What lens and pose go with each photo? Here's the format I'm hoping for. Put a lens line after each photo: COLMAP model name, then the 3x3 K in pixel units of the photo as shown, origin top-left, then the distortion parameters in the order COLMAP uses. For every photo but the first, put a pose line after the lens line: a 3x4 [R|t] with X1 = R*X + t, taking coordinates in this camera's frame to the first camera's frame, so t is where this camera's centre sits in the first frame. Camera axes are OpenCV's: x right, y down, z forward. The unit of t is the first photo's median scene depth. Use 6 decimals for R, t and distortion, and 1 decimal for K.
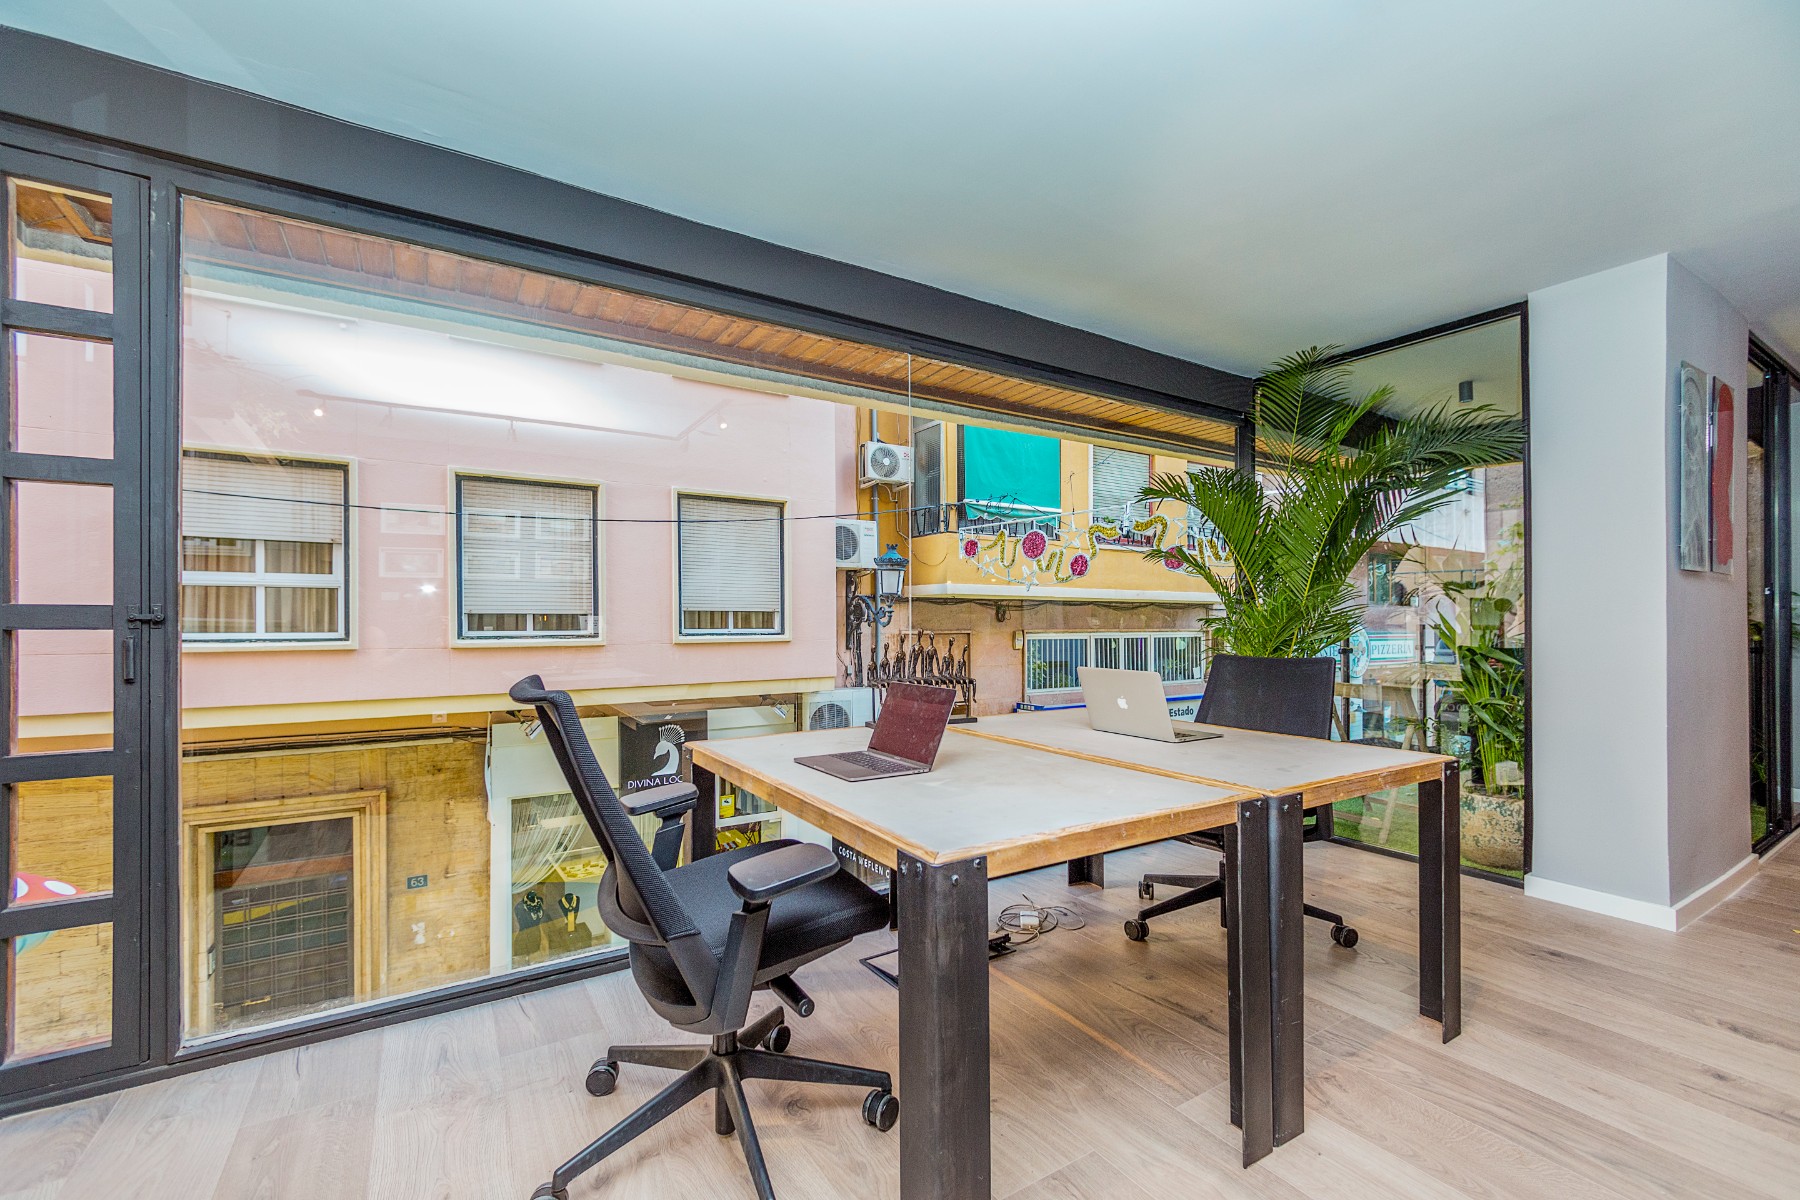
lens RADIAL K [[736.1, 0, 904.7], [0, 736.1, 633.0], [0, 0, 1]] dist [0.013183, -0.000469]
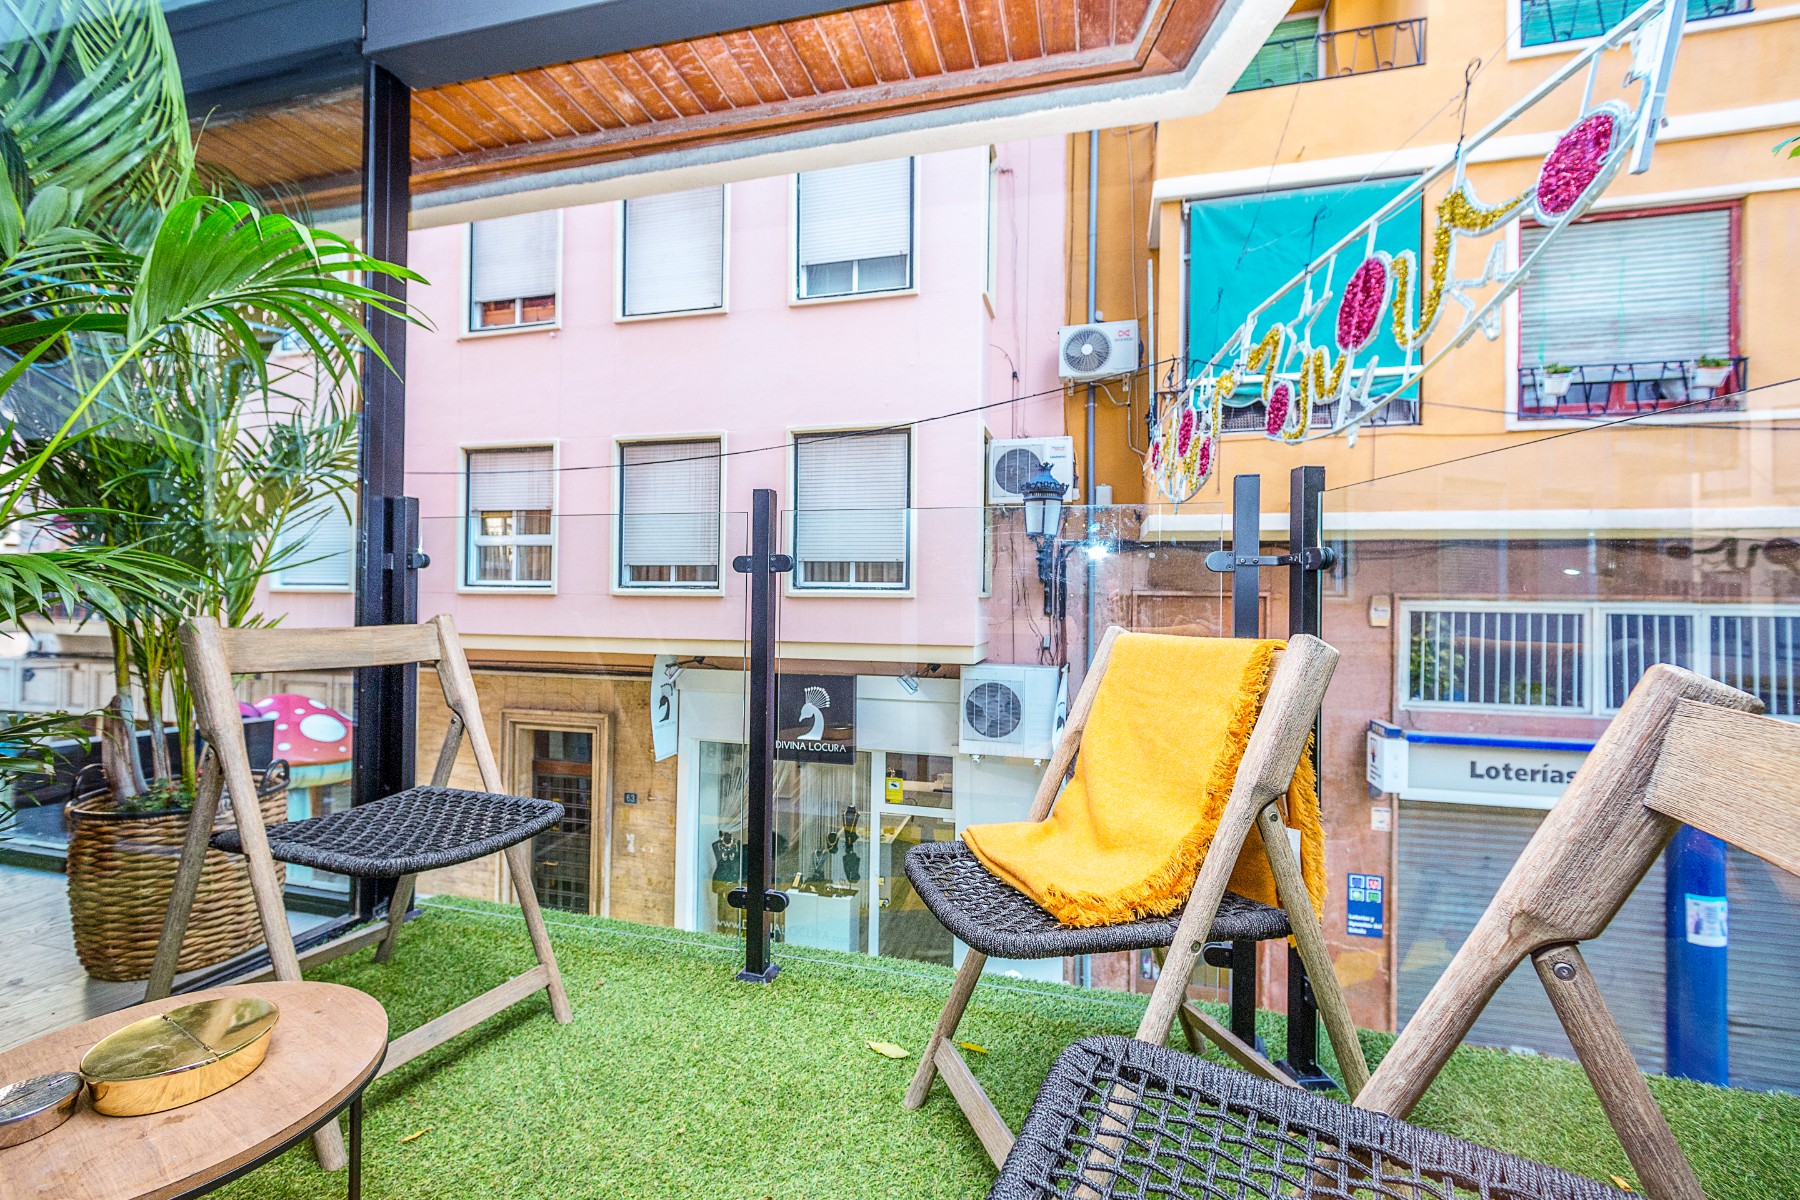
lens RADIAL K [[895.7, 0, 899.2], [0, 895.7, 597.0], [0, 0, 1]] dist [0.002752, 0.000036]
pose [[0.663673, 0.024632, -0.747617, 0.660659], [-0.017677, 0.999695, 0.017246, -0.009010], [0.747814, 0.001770, 0.663906, 0.388612]]
